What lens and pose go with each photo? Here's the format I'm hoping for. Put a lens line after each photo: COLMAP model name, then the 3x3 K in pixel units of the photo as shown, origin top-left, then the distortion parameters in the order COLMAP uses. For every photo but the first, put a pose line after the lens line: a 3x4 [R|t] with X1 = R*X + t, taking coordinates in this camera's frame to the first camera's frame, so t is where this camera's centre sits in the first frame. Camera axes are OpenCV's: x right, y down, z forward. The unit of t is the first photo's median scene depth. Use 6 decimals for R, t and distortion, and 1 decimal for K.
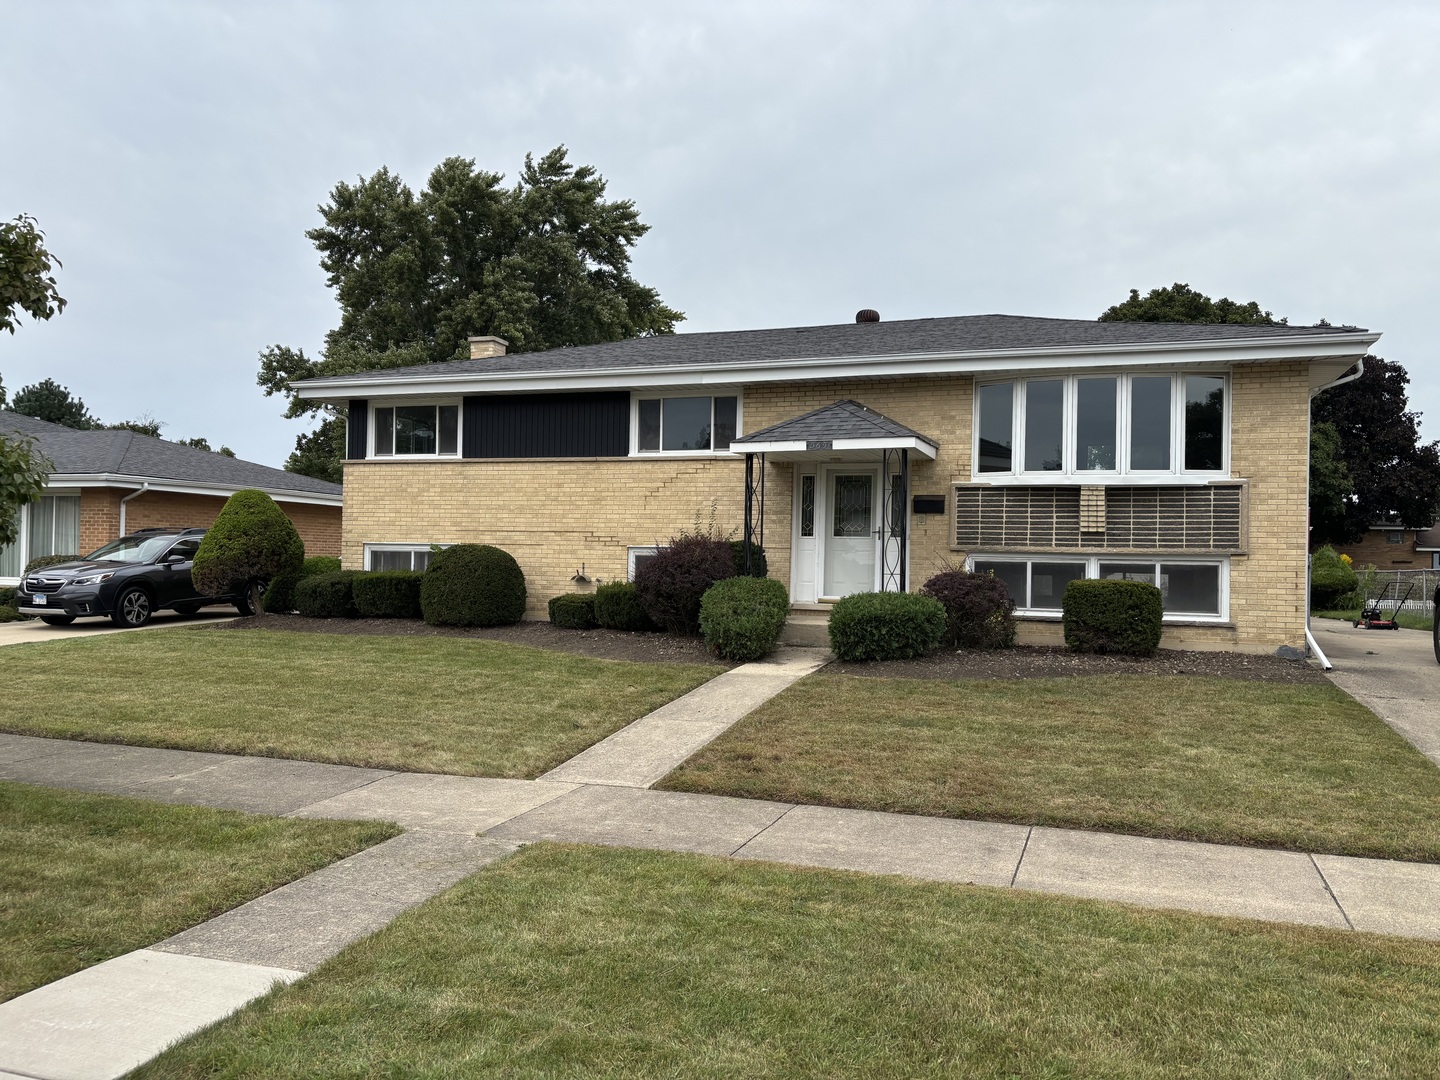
lens RADIAL K [[1110.6, 0, 717.8], [0, 1110.6, 547.0], [0, 0, 1]] dist [0.002964, -0.000046]
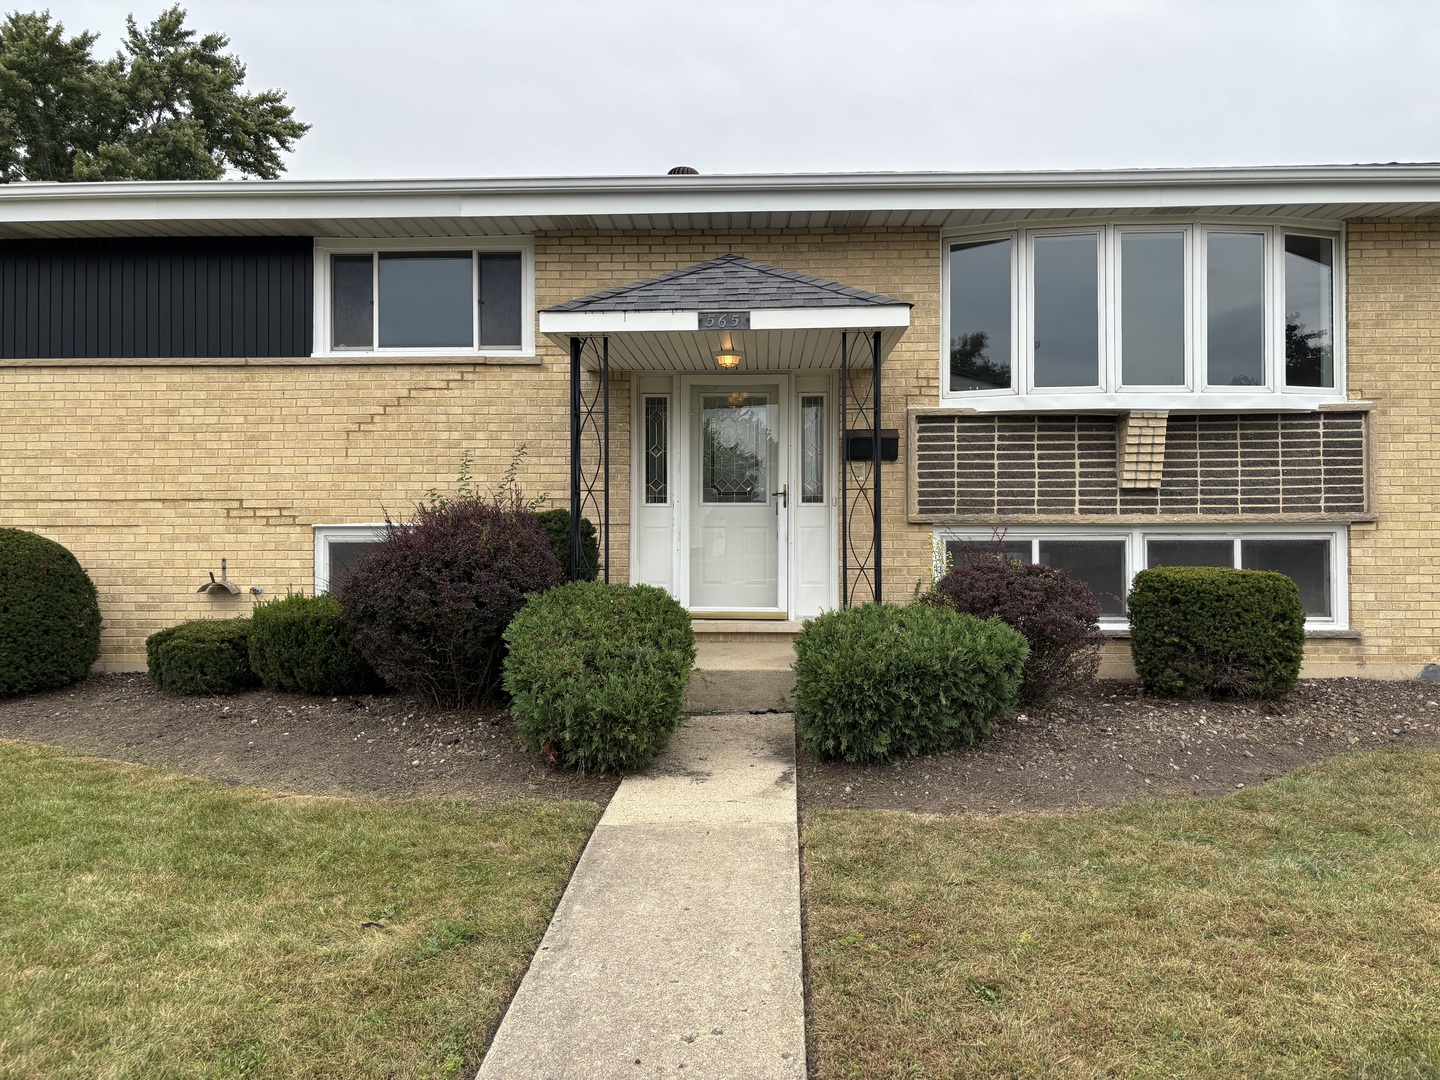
lens RADIAL K [[1079.1, 0, 721.5], [0, 1079.1, 530.7], [0, 0, 1]] dist [0.008613, 0.006724]
pose [[0.952229, -0.017900, 0.304859, -0.059498], [0.016315, 0.999837, 0.007748, 0.001021], [-0.304948, -0.002404, 0.952366, 0.502001]]
